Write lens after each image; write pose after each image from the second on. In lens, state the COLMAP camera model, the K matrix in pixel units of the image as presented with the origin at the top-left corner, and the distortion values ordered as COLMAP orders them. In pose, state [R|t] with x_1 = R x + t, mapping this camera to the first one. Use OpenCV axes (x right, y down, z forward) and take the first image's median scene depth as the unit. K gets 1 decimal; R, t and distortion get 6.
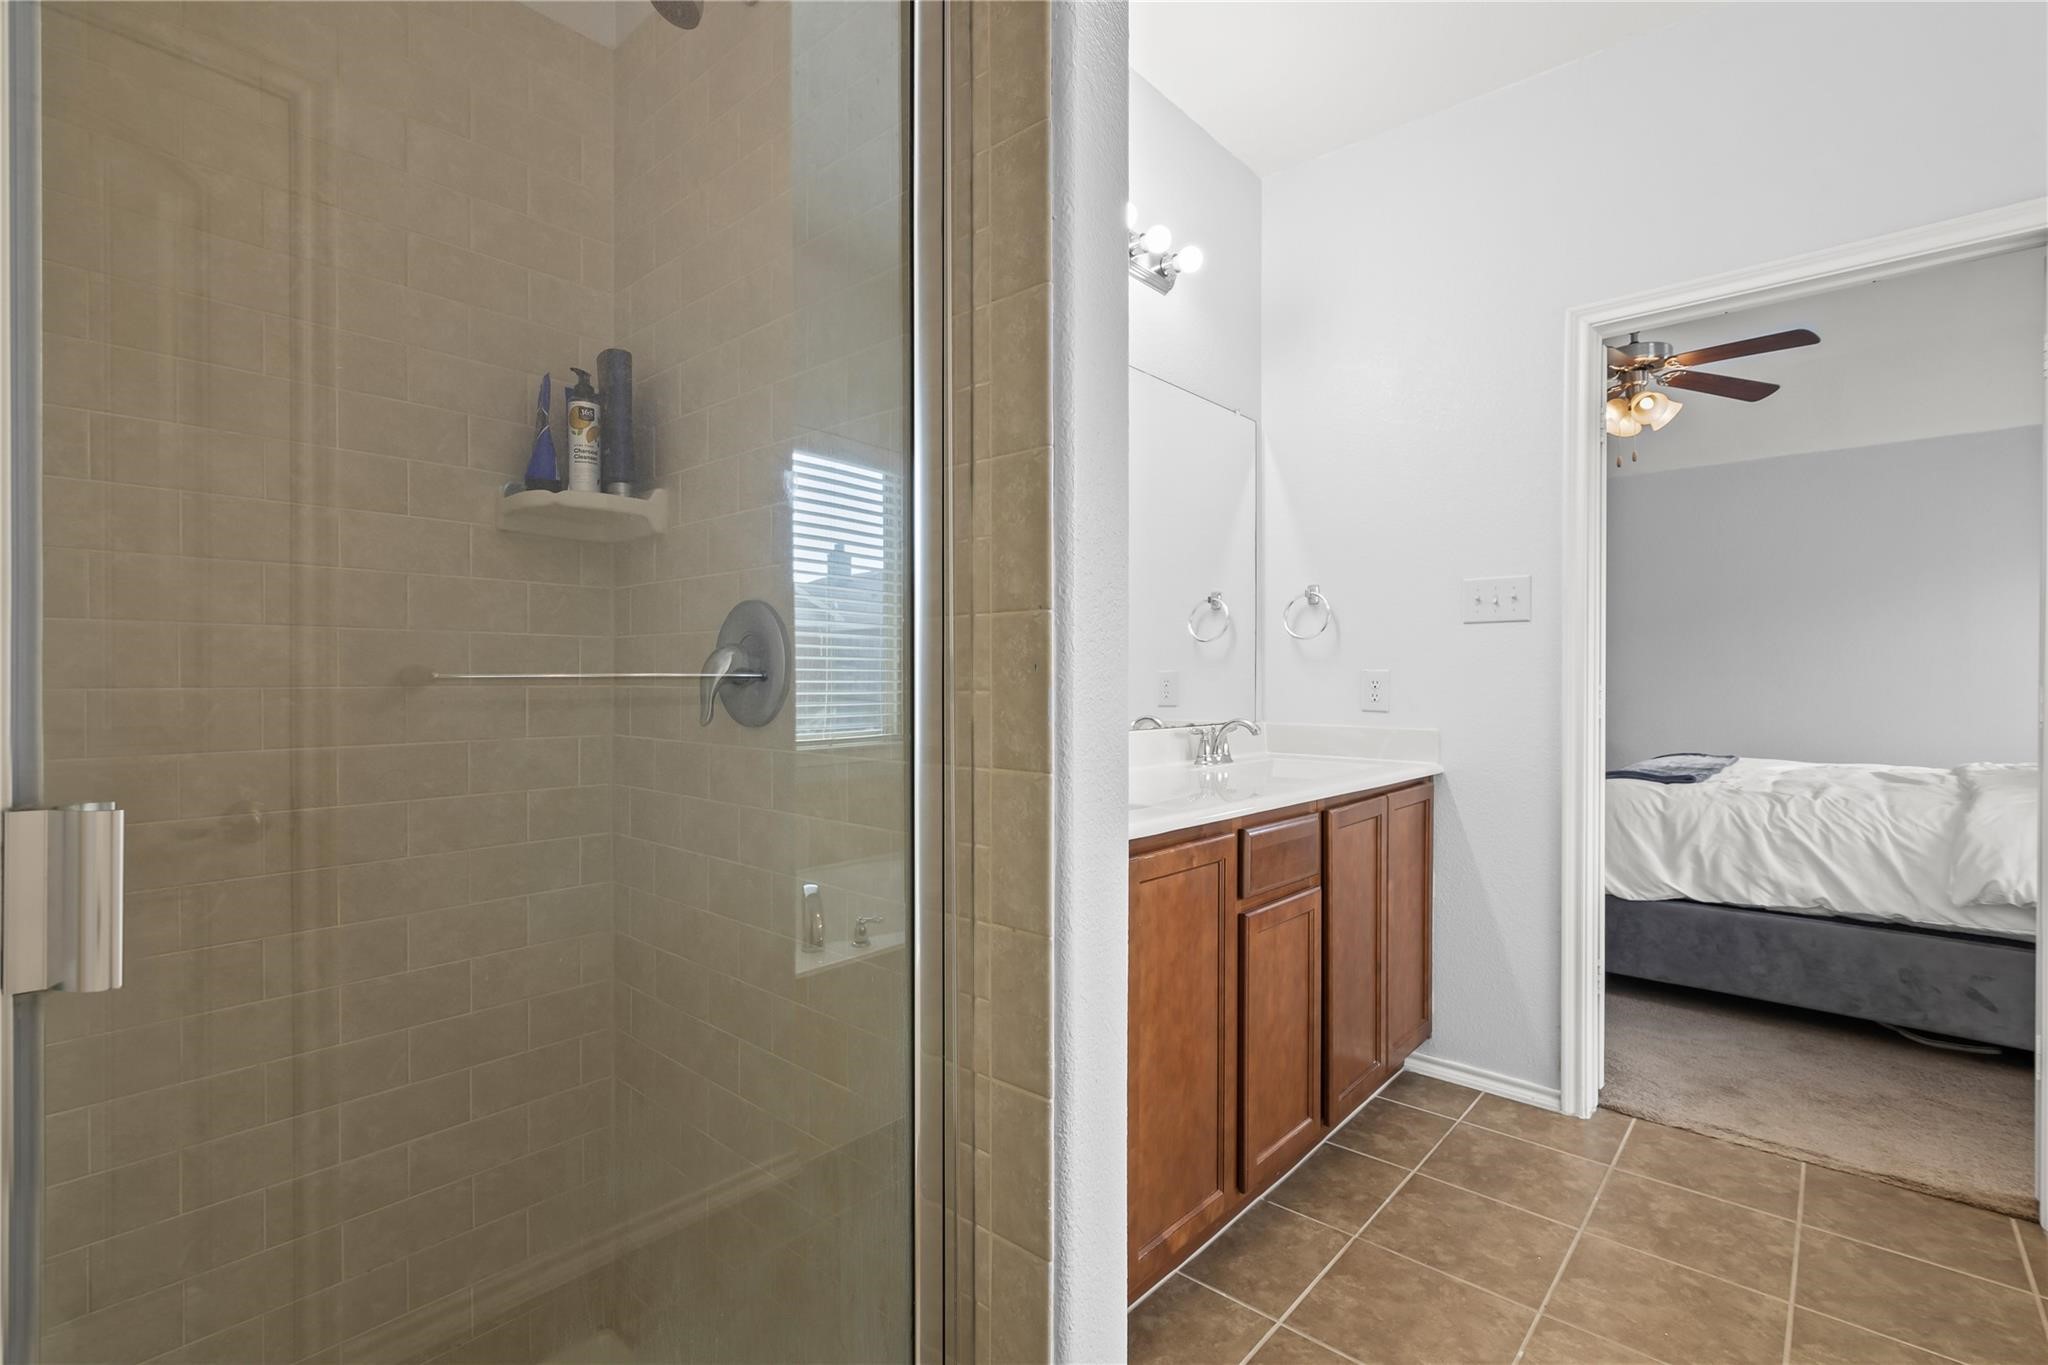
lens RADIAL K [[959.1, 0, 1021.8], [0, 959.1, 688.6], [0, 0, 1]] dist [0.000287, 0.002050]
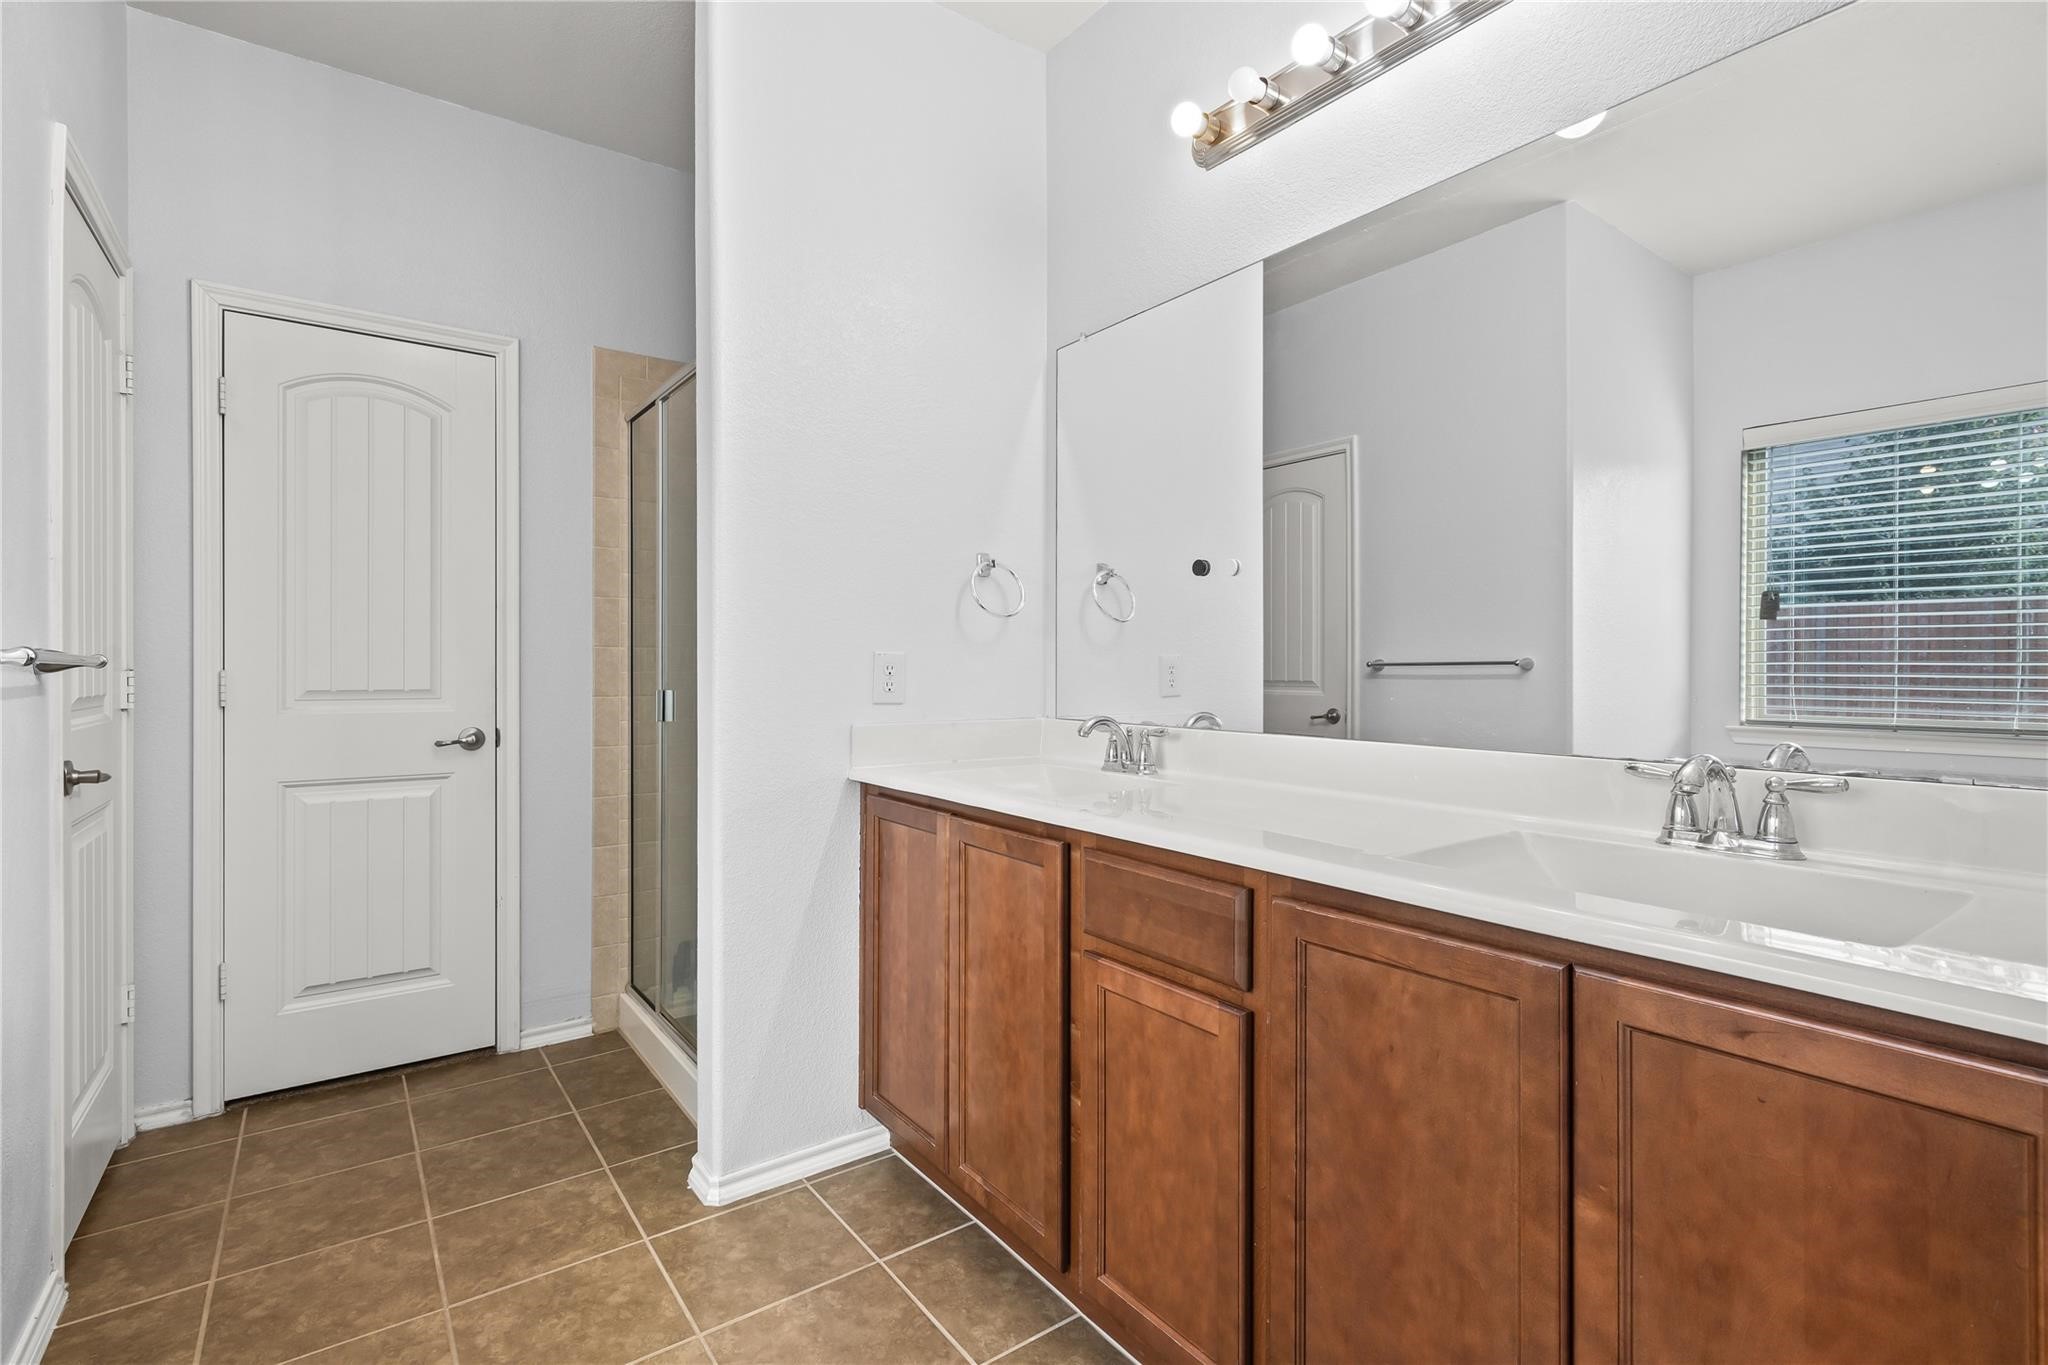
lens RADIAL K [[959.1, 0, 1034.8], [0, 959.1, 666.9], [0, 0, 1]] dist [0.000287, 0.002050]
pose [[-0.226528, -0.002396, -0.974002, 0.756102], [-0.007685, 0.999970, -0.000672, -0.007051], [0.973974, 0.007333, -0.226540, 0.824134]]
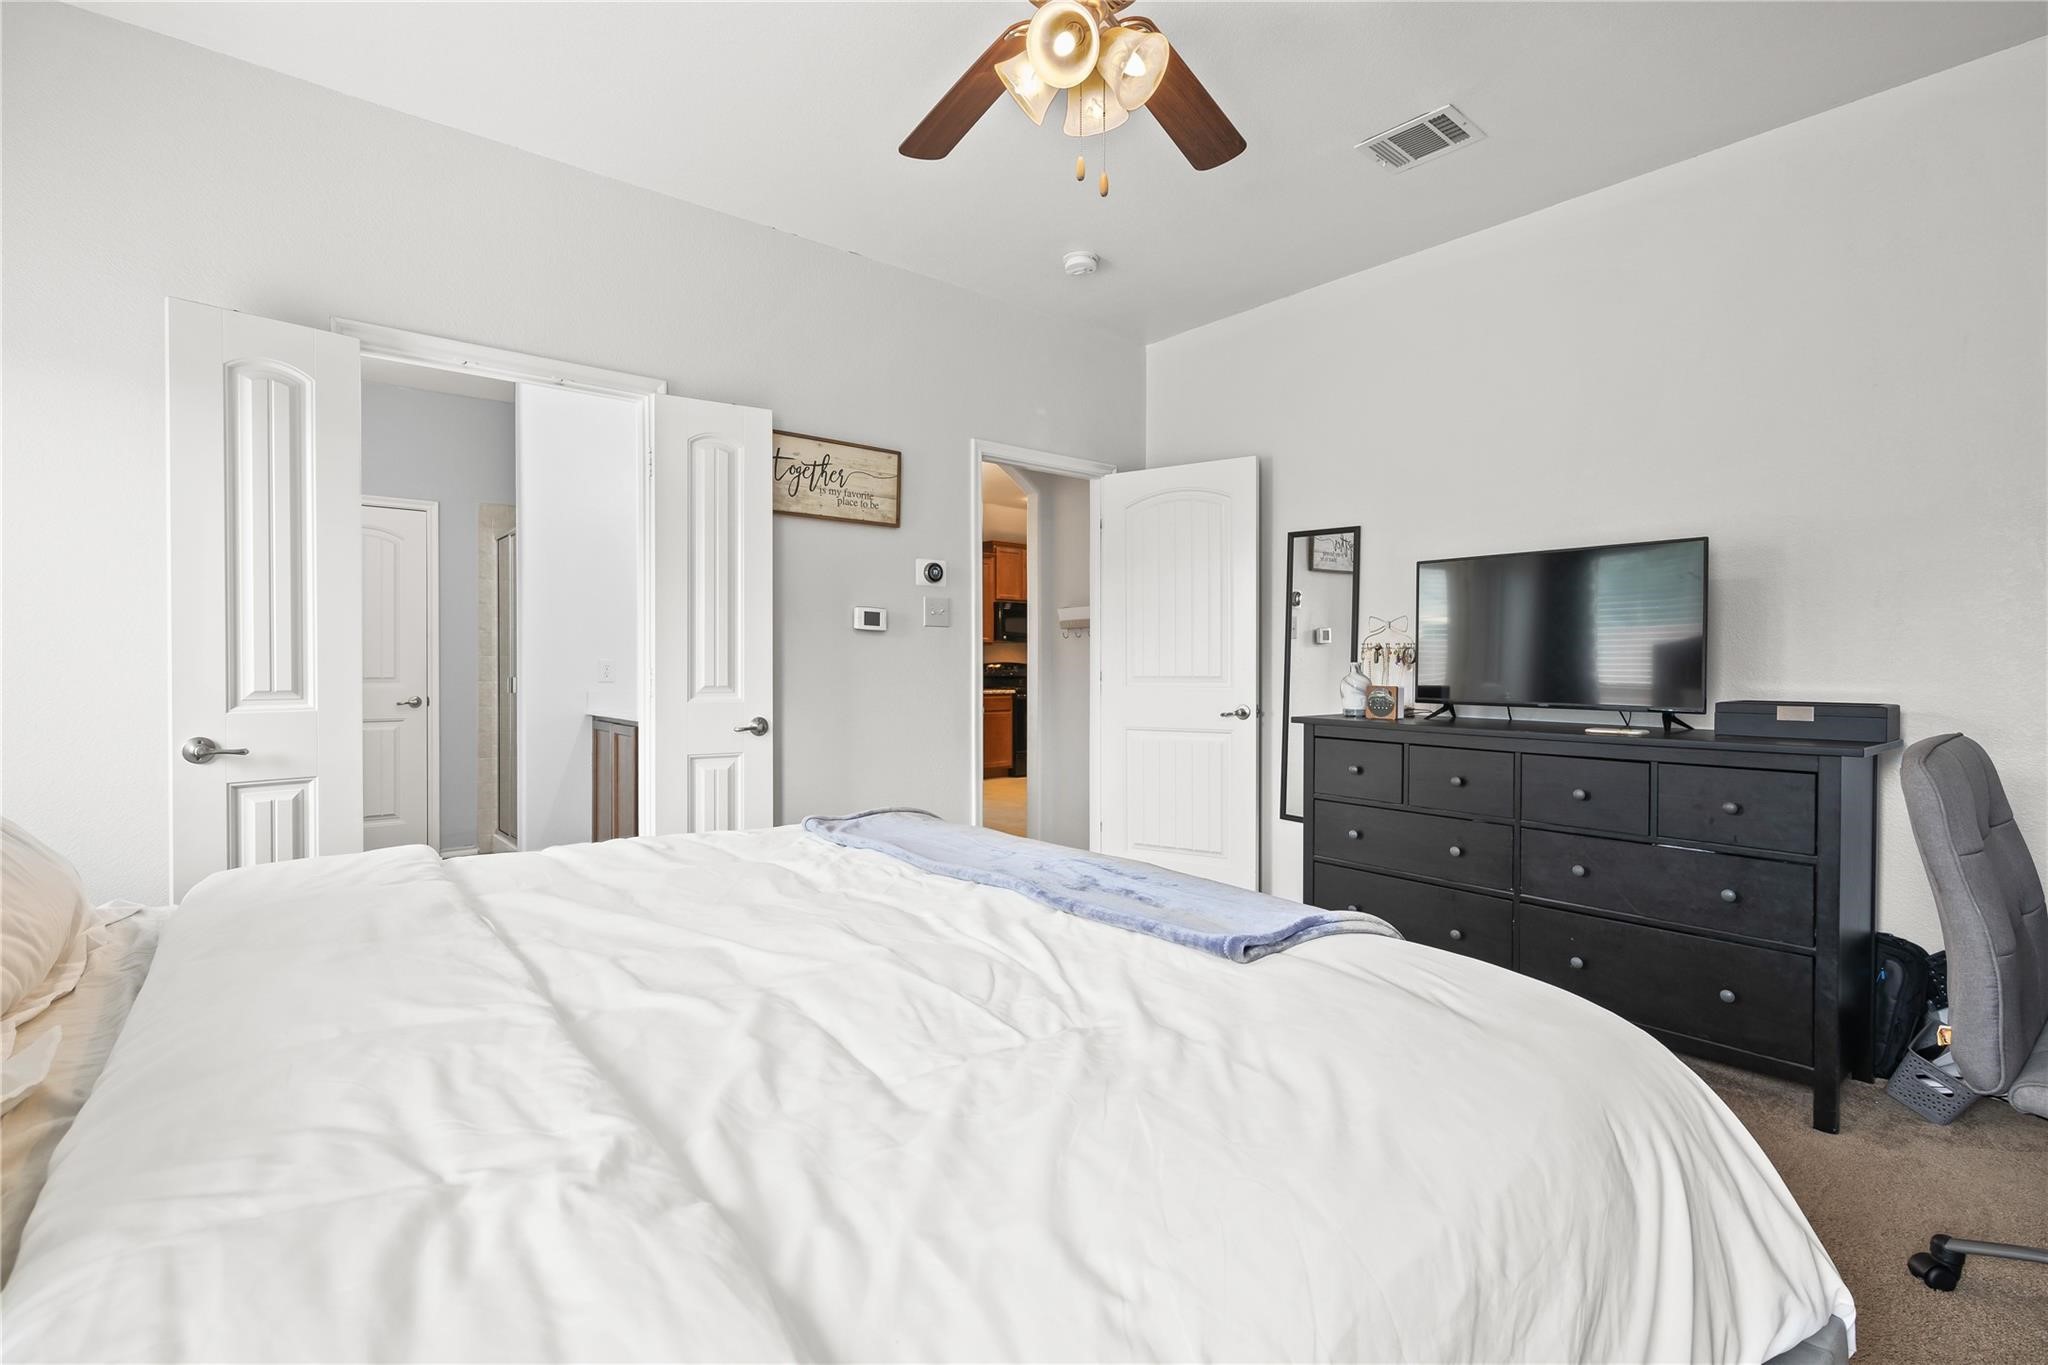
lens RADIAL K [[959.1, 0, 1027.8], [0, 959.1, 682.6], [0, 0, 1]] dist [0.000287, 0.002050]
pose [[-0.140485, 0.011556, -0.990015, 1.362499], [-0.013728, 0.999813, 0.013618, -0.011220], [0.989988, 0.015505, -0.140300, 1.297205]]
